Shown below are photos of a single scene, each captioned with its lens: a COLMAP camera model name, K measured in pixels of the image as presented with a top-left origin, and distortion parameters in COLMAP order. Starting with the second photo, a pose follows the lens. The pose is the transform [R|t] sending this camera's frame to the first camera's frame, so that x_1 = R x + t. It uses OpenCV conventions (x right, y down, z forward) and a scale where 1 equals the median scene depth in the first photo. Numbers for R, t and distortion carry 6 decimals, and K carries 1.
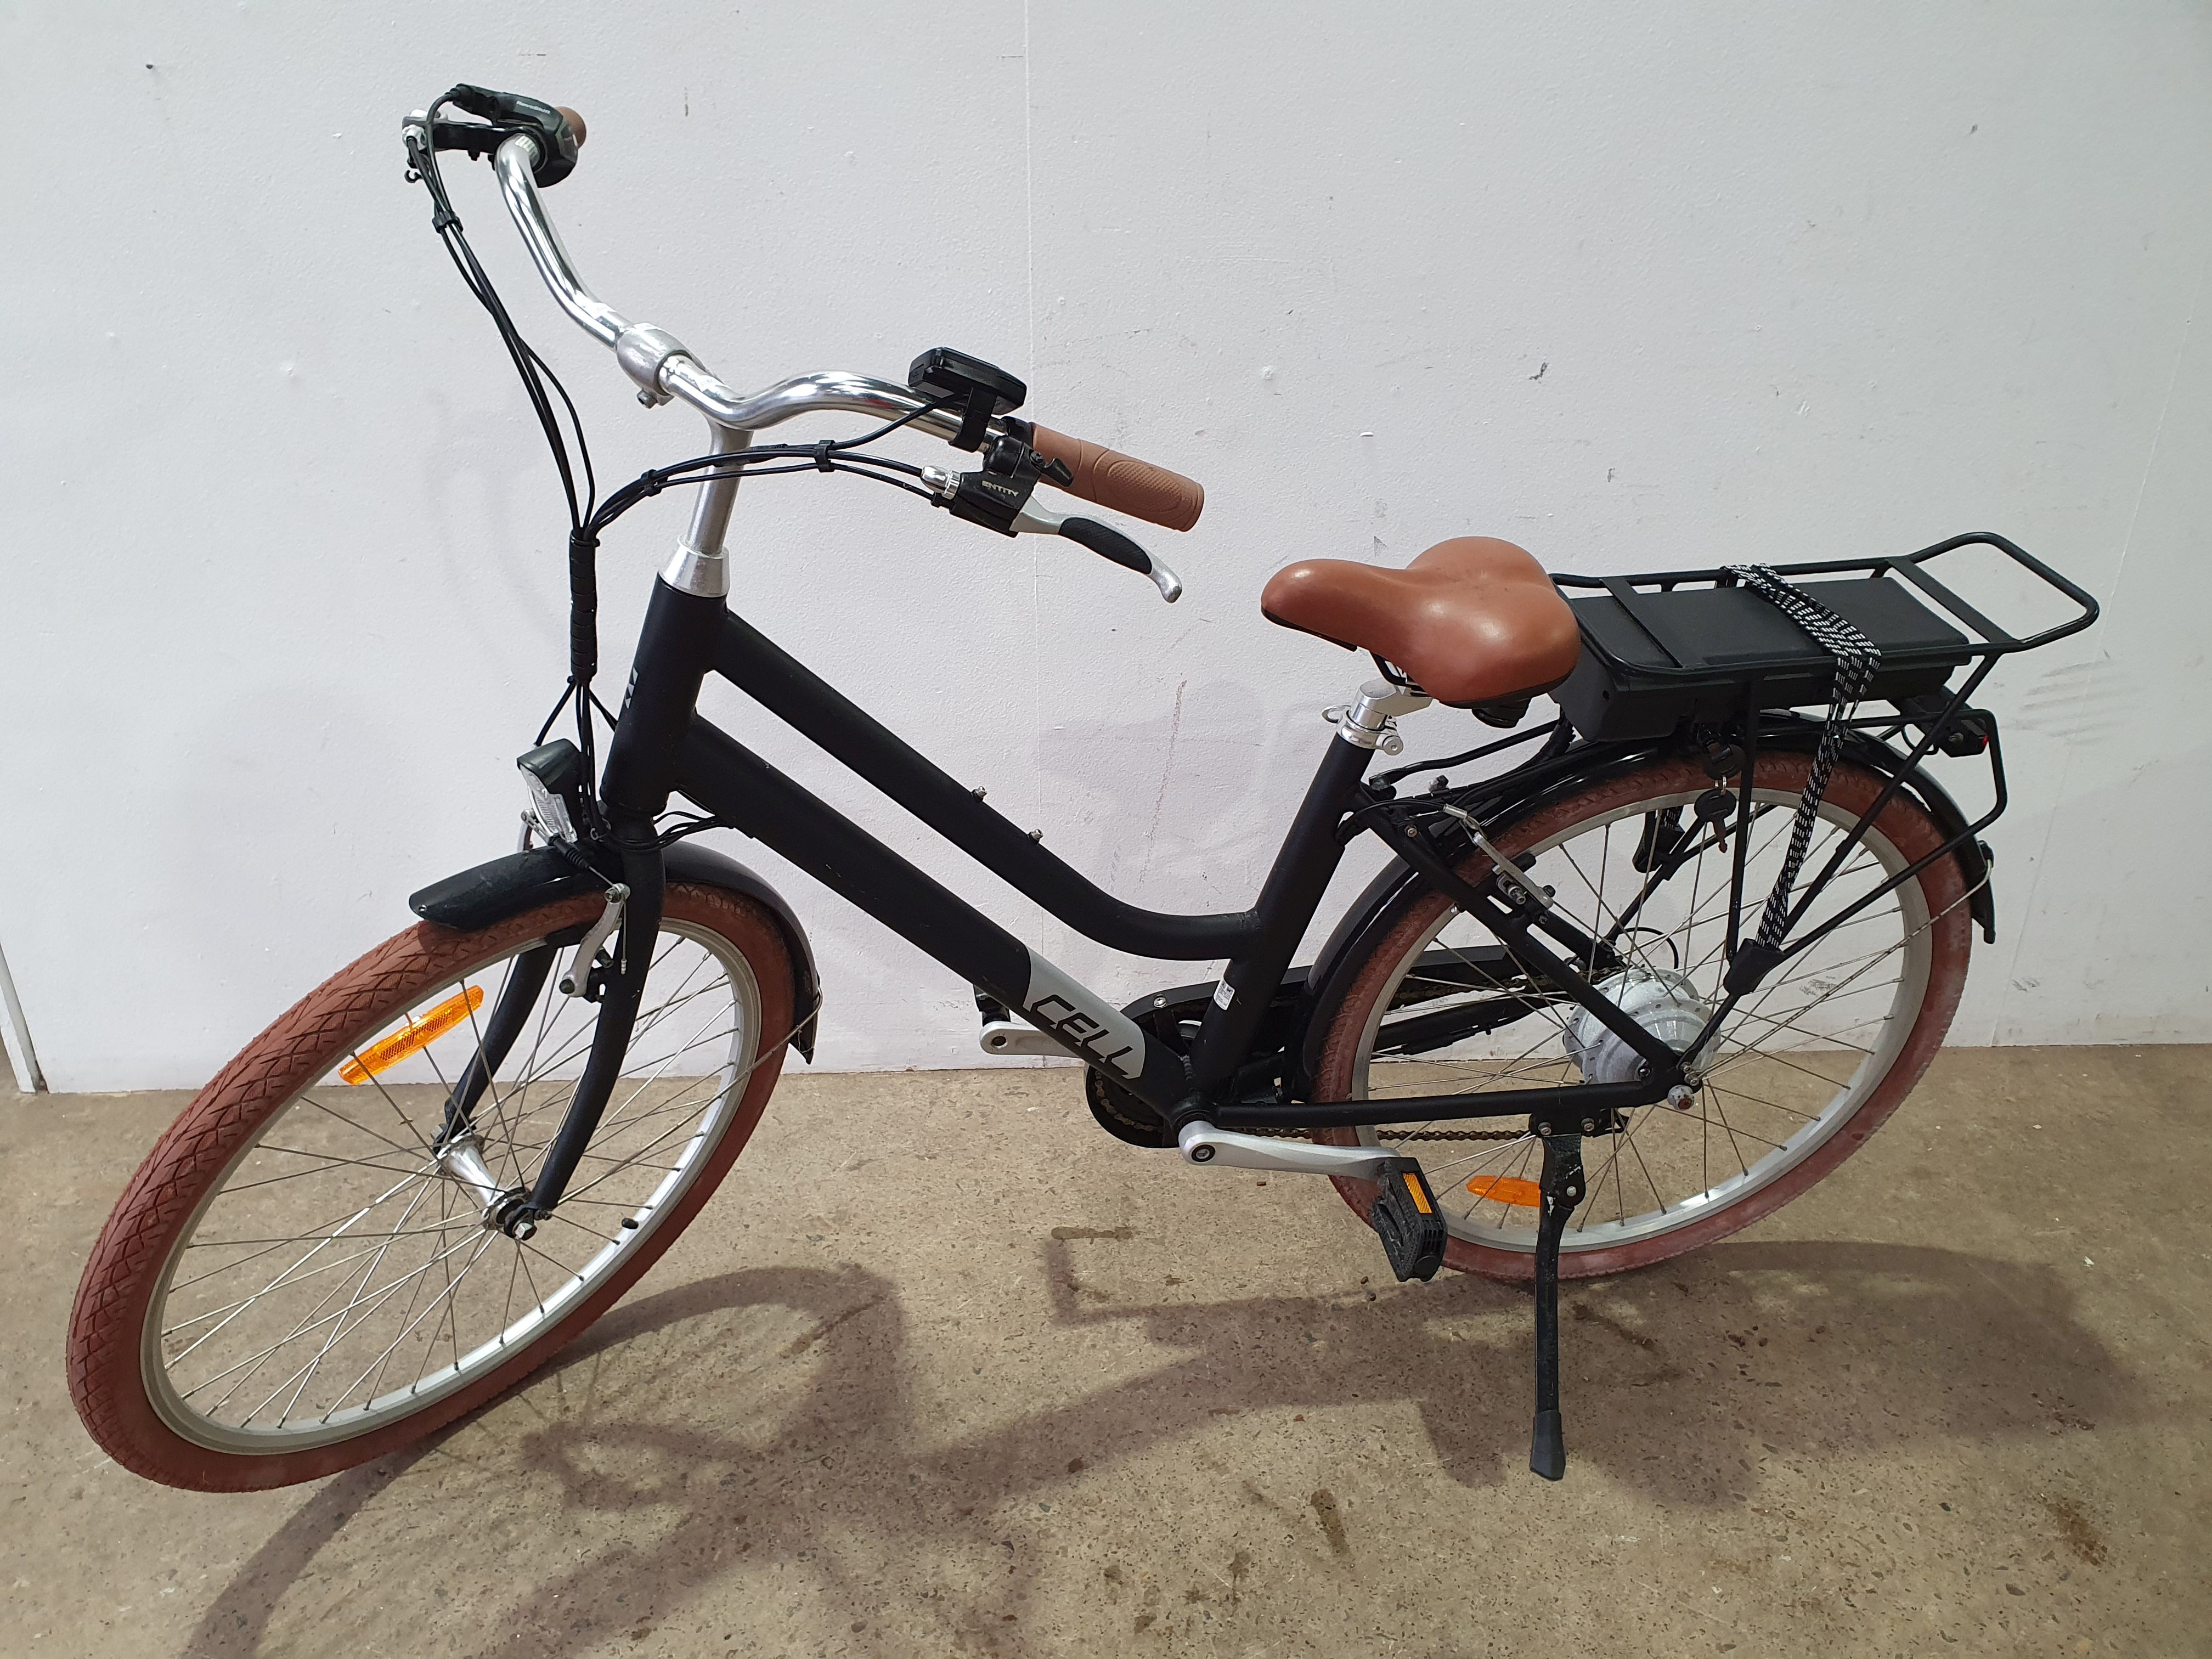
lens RADIAL K [[1648.8, 0, 1090.2], [0, 1648.8, 777.9], [0, 0, 1]] dist [-0.011548, 0.020374]
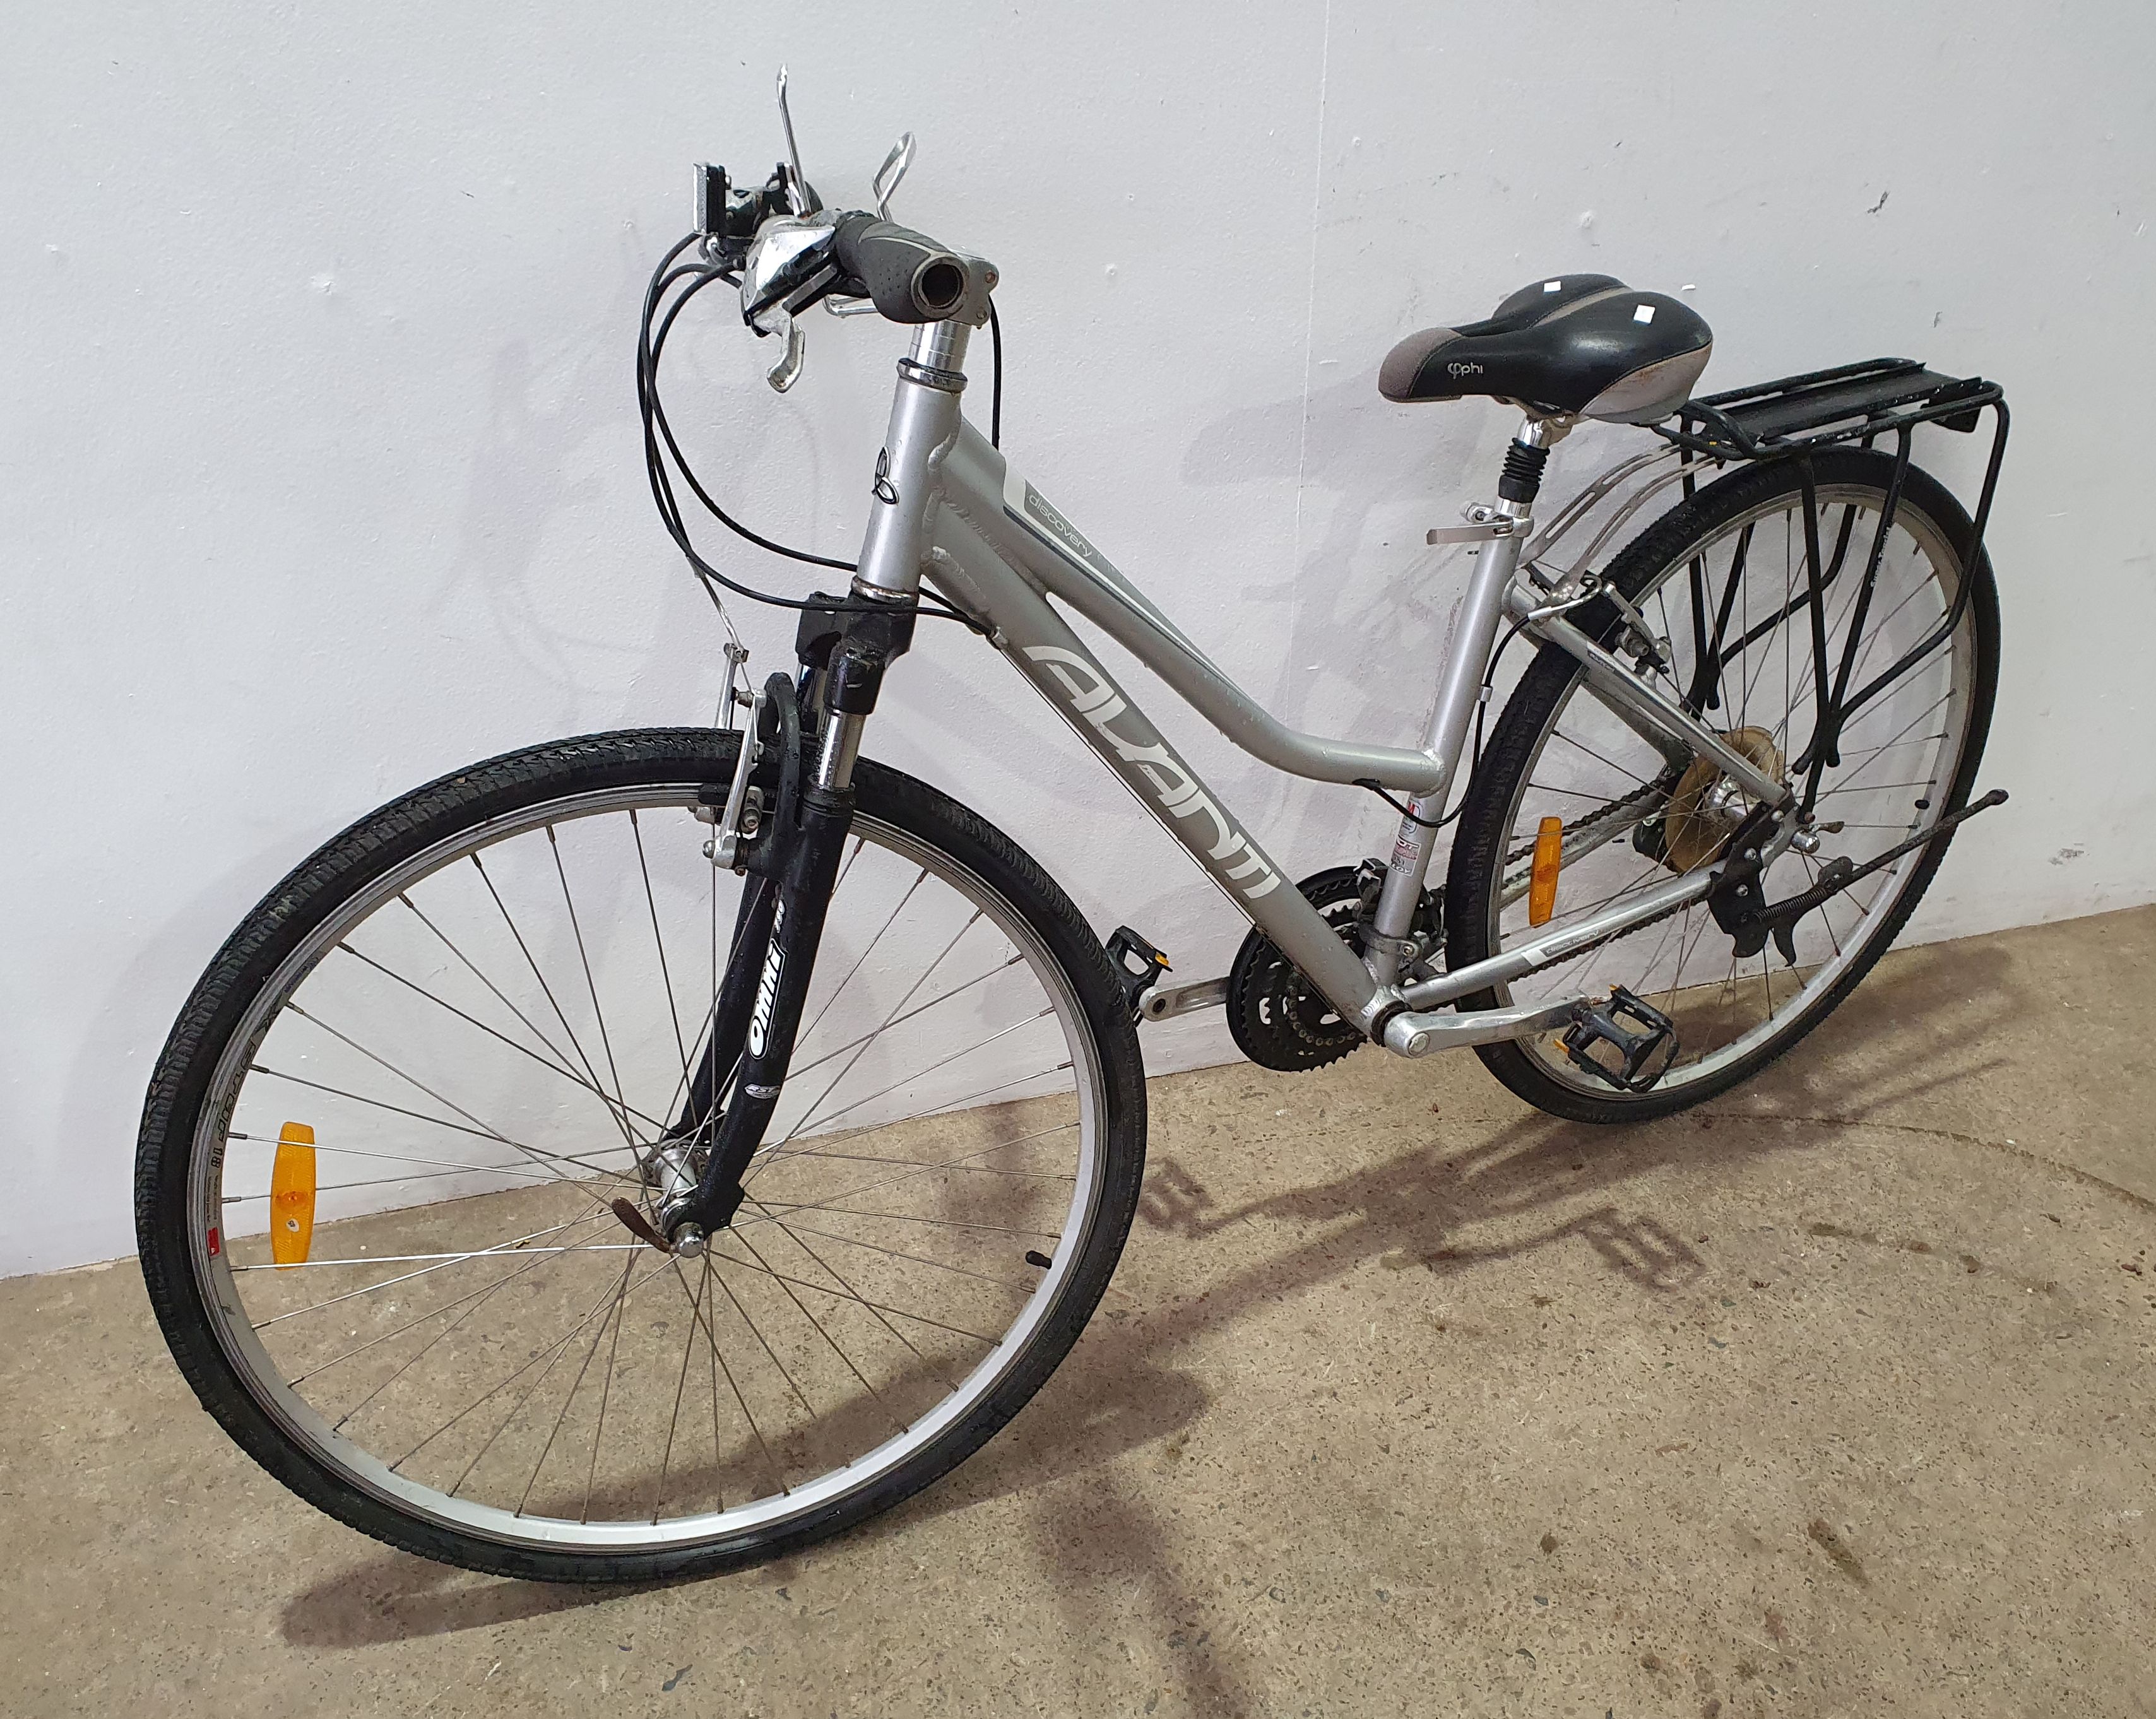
lens RADIAL K [[1908.3, 0, 1110.8], [0, 1908.3, 818.7], [0, 0, 1]] dist [0.012315, -0.012425]
pose [[0.972414, -0.111866, 0.204689, -0.408148], [0.082418, 0.985675, 0.147148, -0.133320], [-0.218218, -0.126219, 0.967703, 0.118253]]
